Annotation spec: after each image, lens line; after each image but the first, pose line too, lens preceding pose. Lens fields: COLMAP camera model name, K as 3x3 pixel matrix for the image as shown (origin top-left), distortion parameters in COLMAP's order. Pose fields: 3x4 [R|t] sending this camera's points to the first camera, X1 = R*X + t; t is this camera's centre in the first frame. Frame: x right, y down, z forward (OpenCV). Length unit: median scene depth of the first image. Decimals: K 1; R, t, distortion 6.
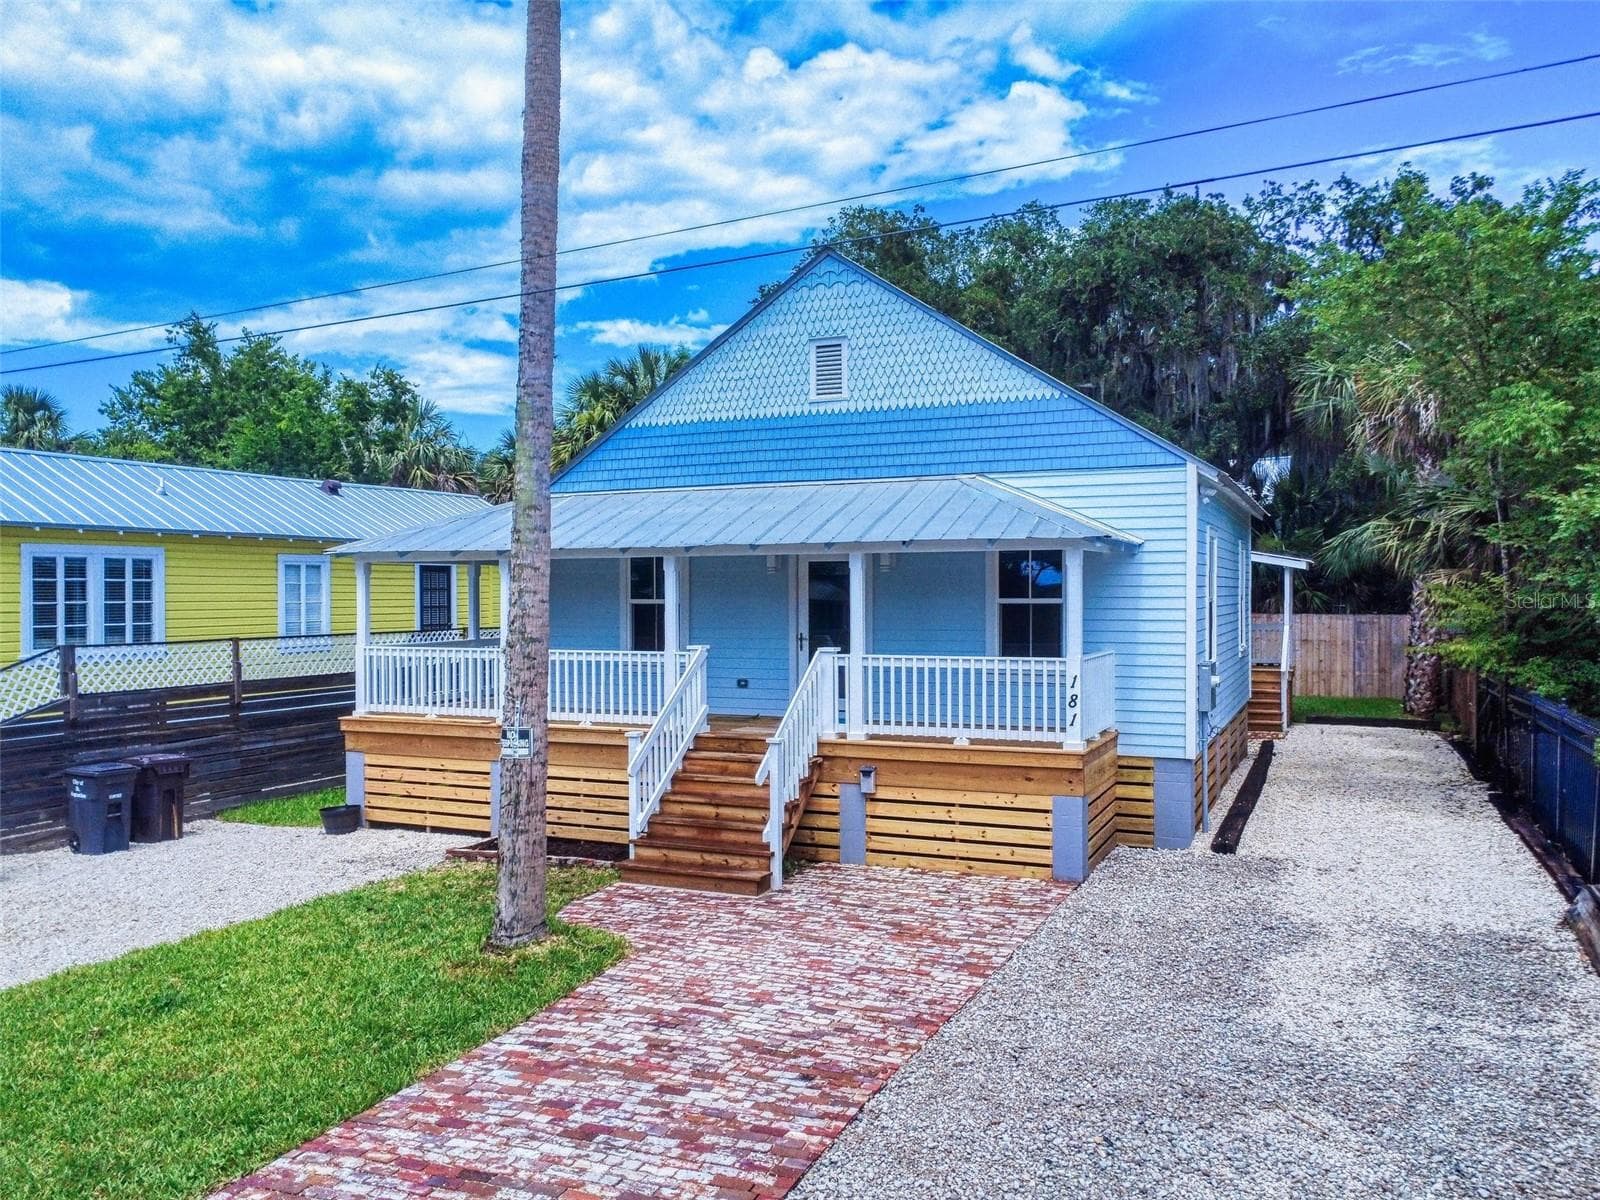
lens RADIAL K [[1236.6, 0, 803.4], [0, 1236.6, 584.1], [0, 0, 1]] dist [0.012539, -0.012469]
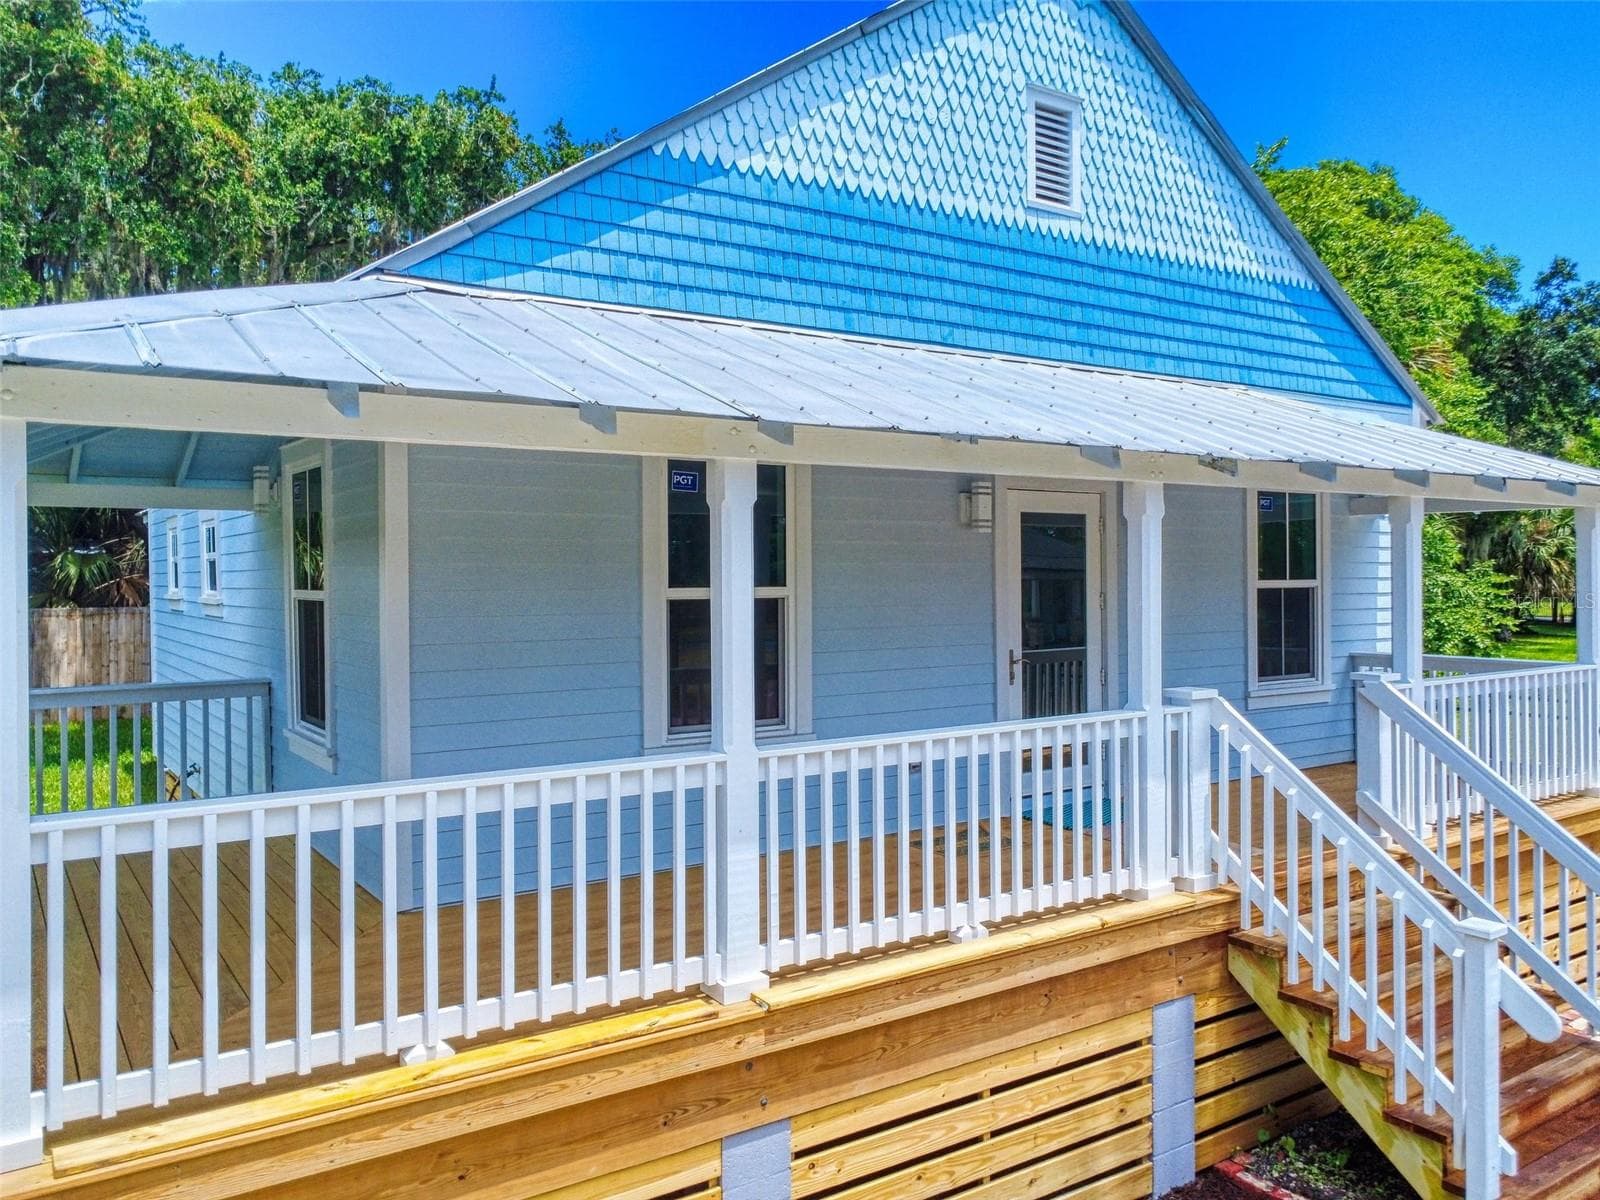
lens RADIAL K [[1200.1, 0, 789.4], [0, 1200.1, 570.3], [0, 0, 1]] dist [0.013516, -0.015889]
pose [[0.535384, 0.003895, 0.844600, -0.490903], [-0.001583, 0.999992, -0.003608, 0.008856], [-0.844607, 0.000595, 0.535386, 0.840317]]
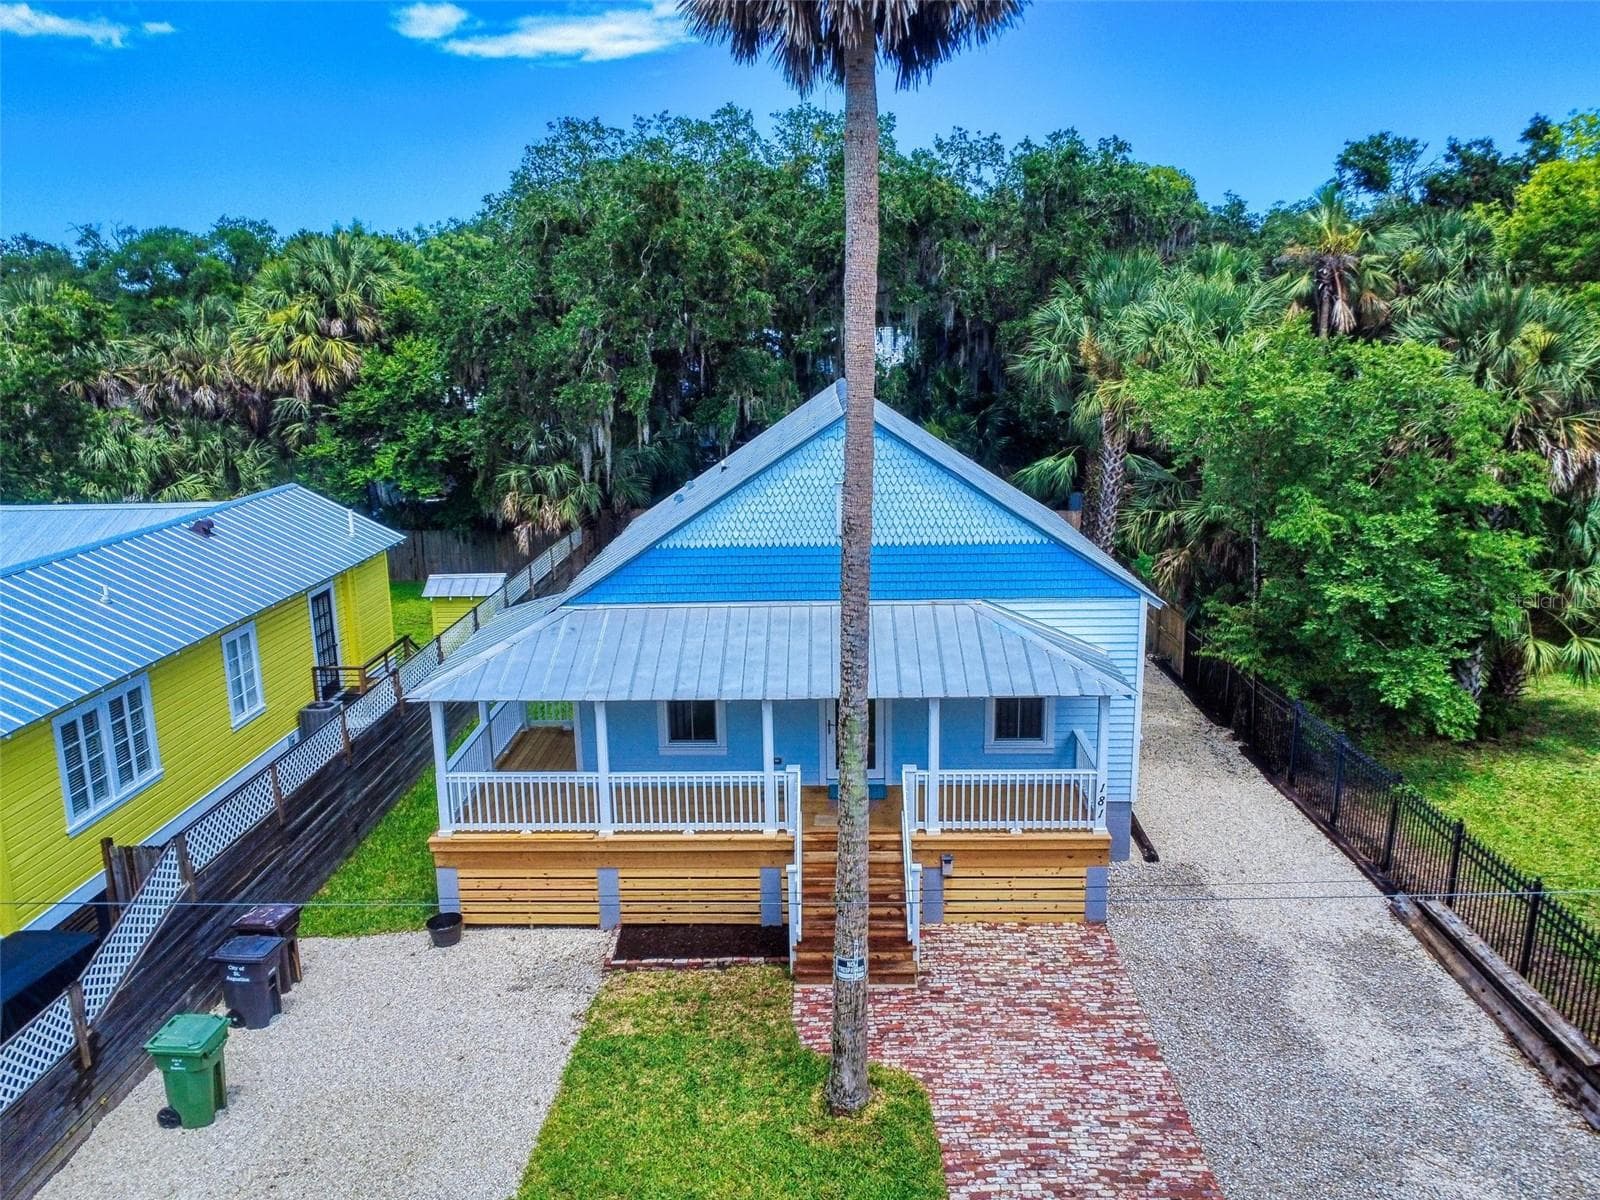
lens RADIAL K [[1200.1, 0, 799.2], [0, 1200.1, 574.9], [0, 0, 1]] dist [0.013516, -0.015889]
pose [[0.925168, -0.087239, 0.369397, -0.473823], [0.009989, 0.978487, 0.206069, -0.359961], [-0.379428, -0.186958, 0.906135, -0.043187]]
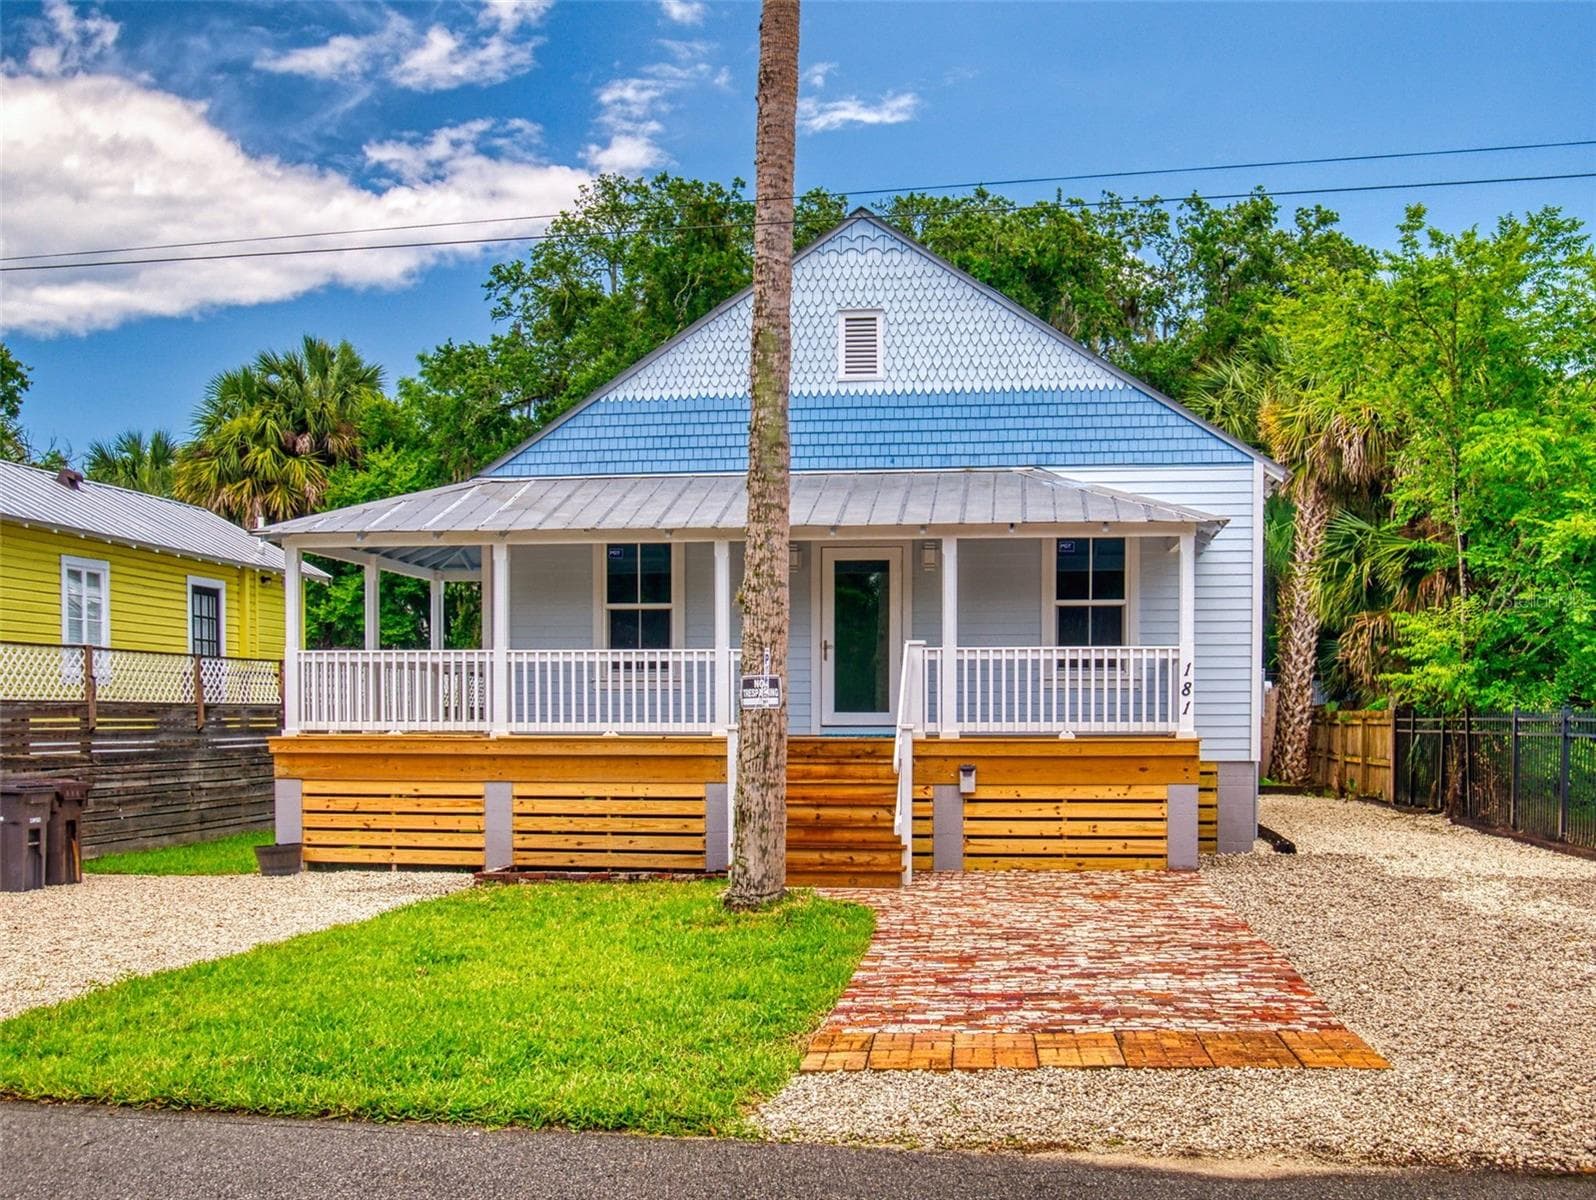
lens RADIAL K [[1669.2, 0, 801.2], [0, 1669.2, 724.8], [0, 0, 1]] dist [-0.053849, 0.000000]
pose [[0.959887, 0.003924, 0.280360, -0.367616], [-0.007330, 0.999911, 0.011103, 0.090706], [-0.280292, -0.012712, 0.959831, -0.152612]]
